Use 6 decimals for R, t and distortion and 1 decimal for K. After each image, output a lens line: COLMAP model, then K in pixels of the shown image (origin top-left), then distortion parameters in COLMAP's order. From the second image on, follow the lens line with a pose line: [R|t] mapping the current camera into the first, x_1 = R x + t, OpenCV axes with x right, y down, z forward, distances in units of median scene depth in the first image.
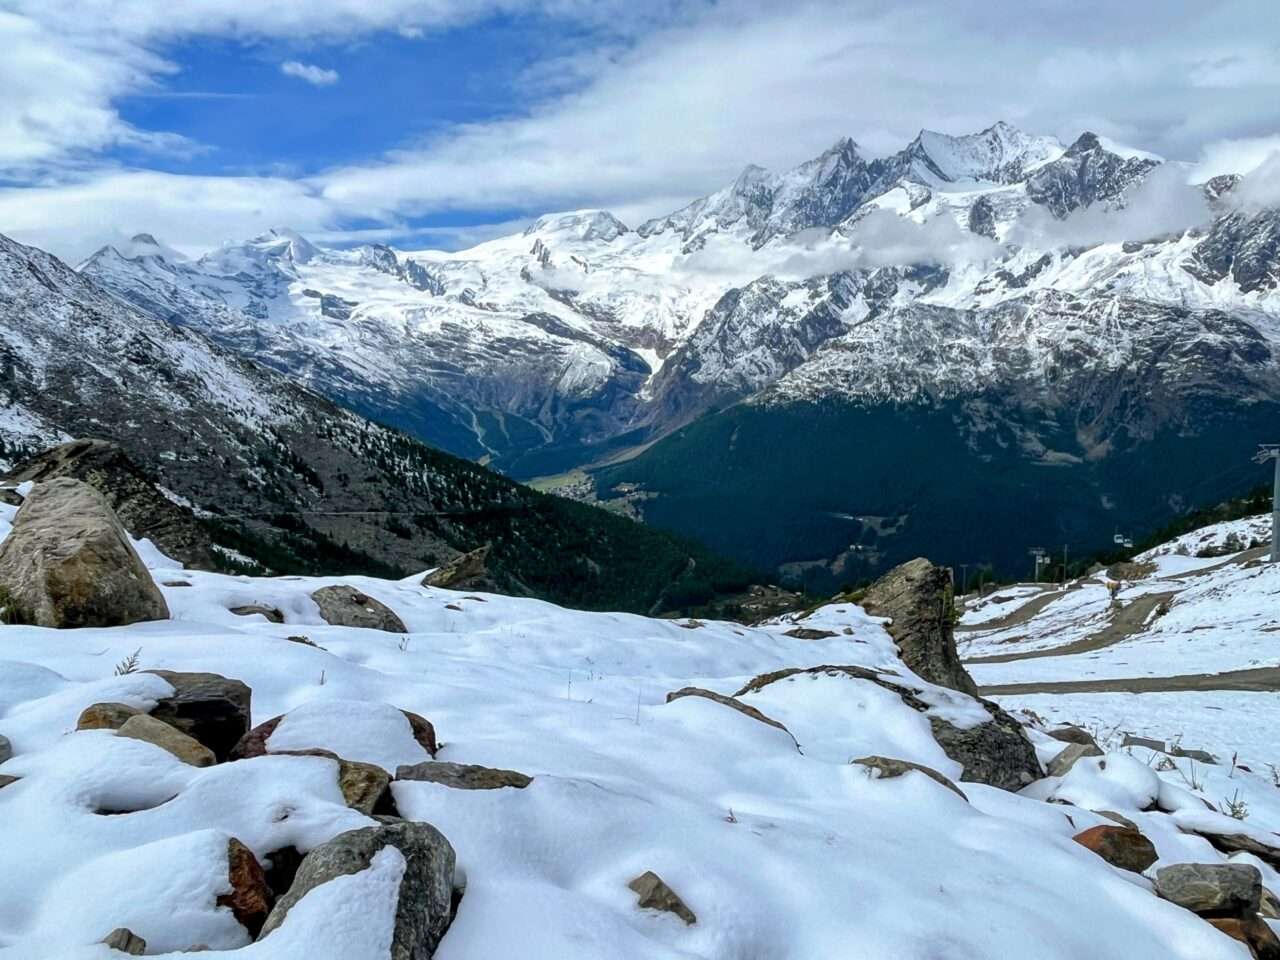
lens RADIAL K [[1036.6, 0, 670.6], [0, 1036.6, 442.3], [0, 0, 1]] dist [0.059598, 0.010813]
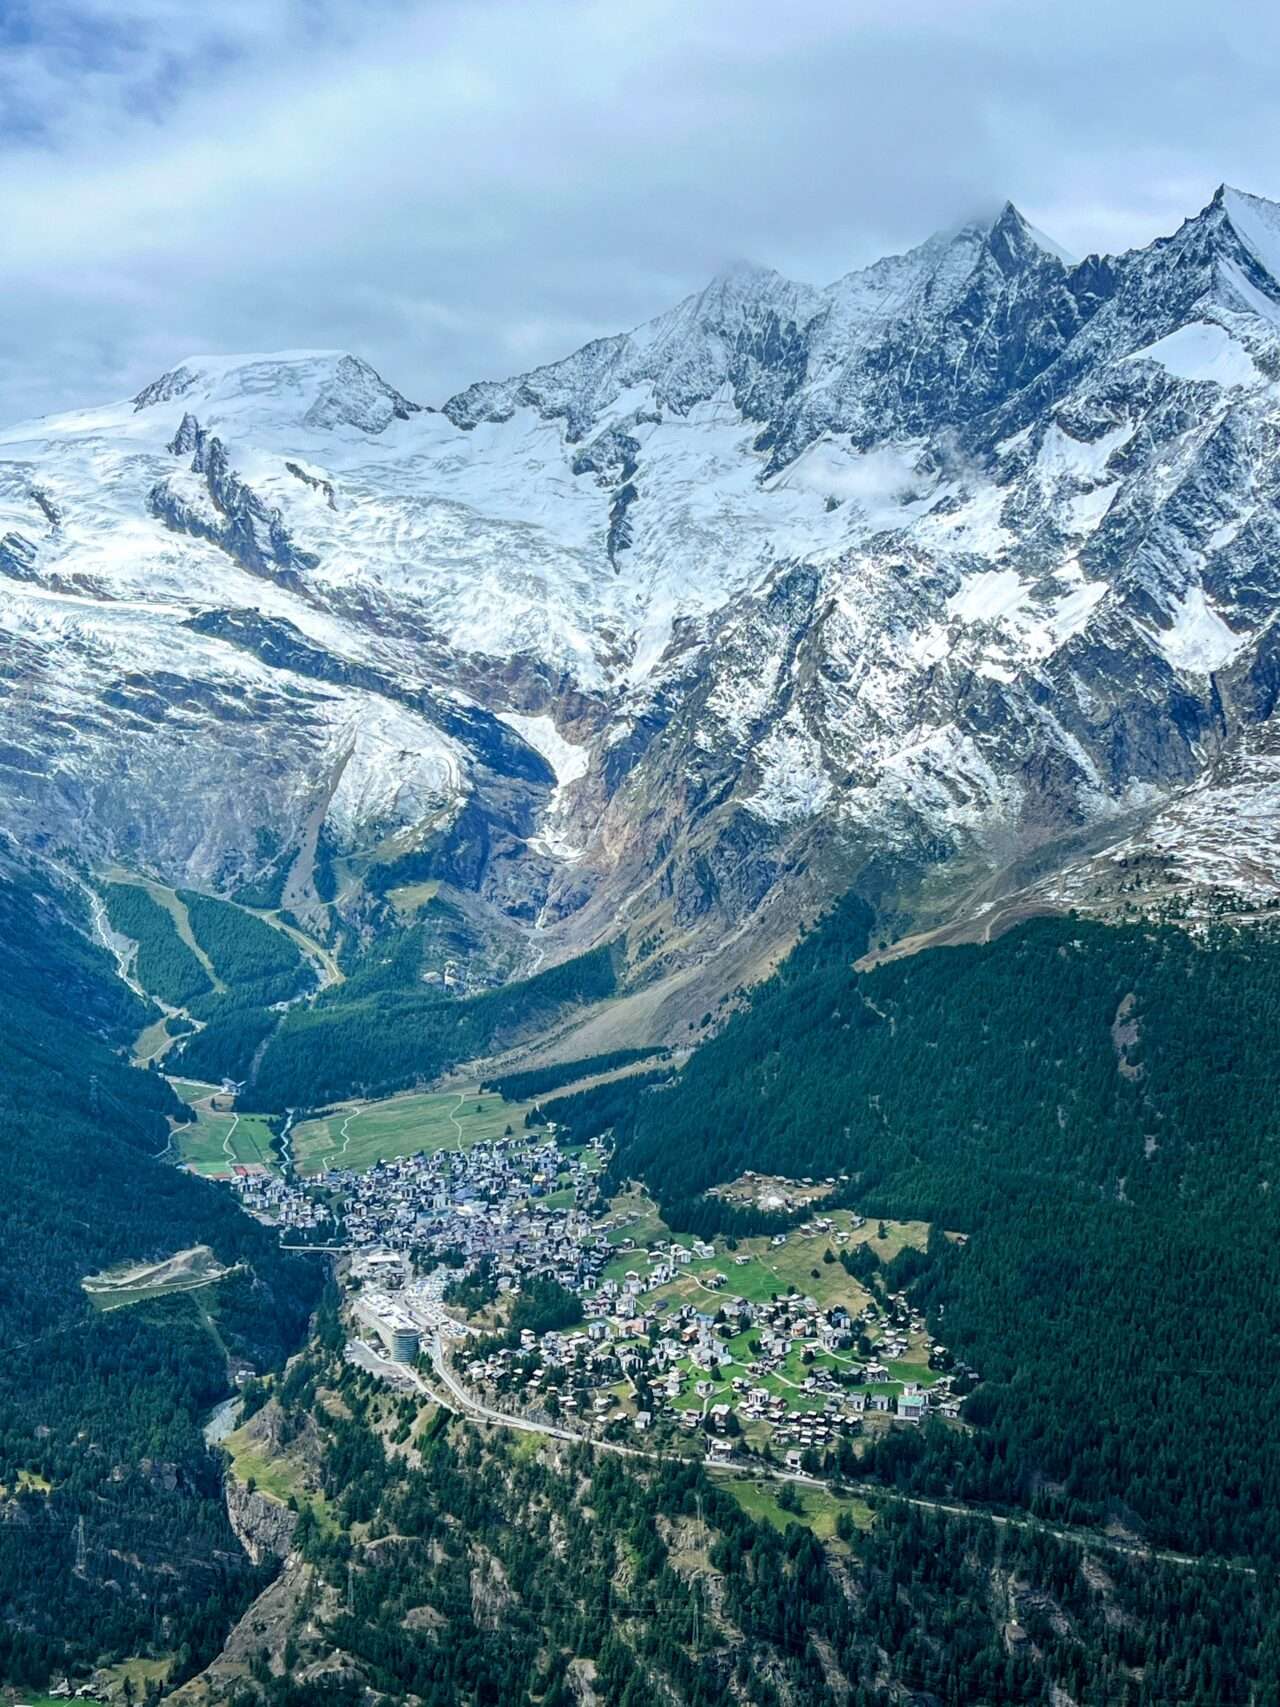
lens RADIAL K [[2145.1, 0, 683.6], [0, 2145.1, 913.0], [0, 0, 1]] dist [0.083690, 0.000000]
pose [[0.984840, 0.014731, 0.172838, -0.101512], [-0.016211, 0.999843, 0.007154, -0.024550], [-0.172705, -0.009848, 0.984924, 0.218677]]
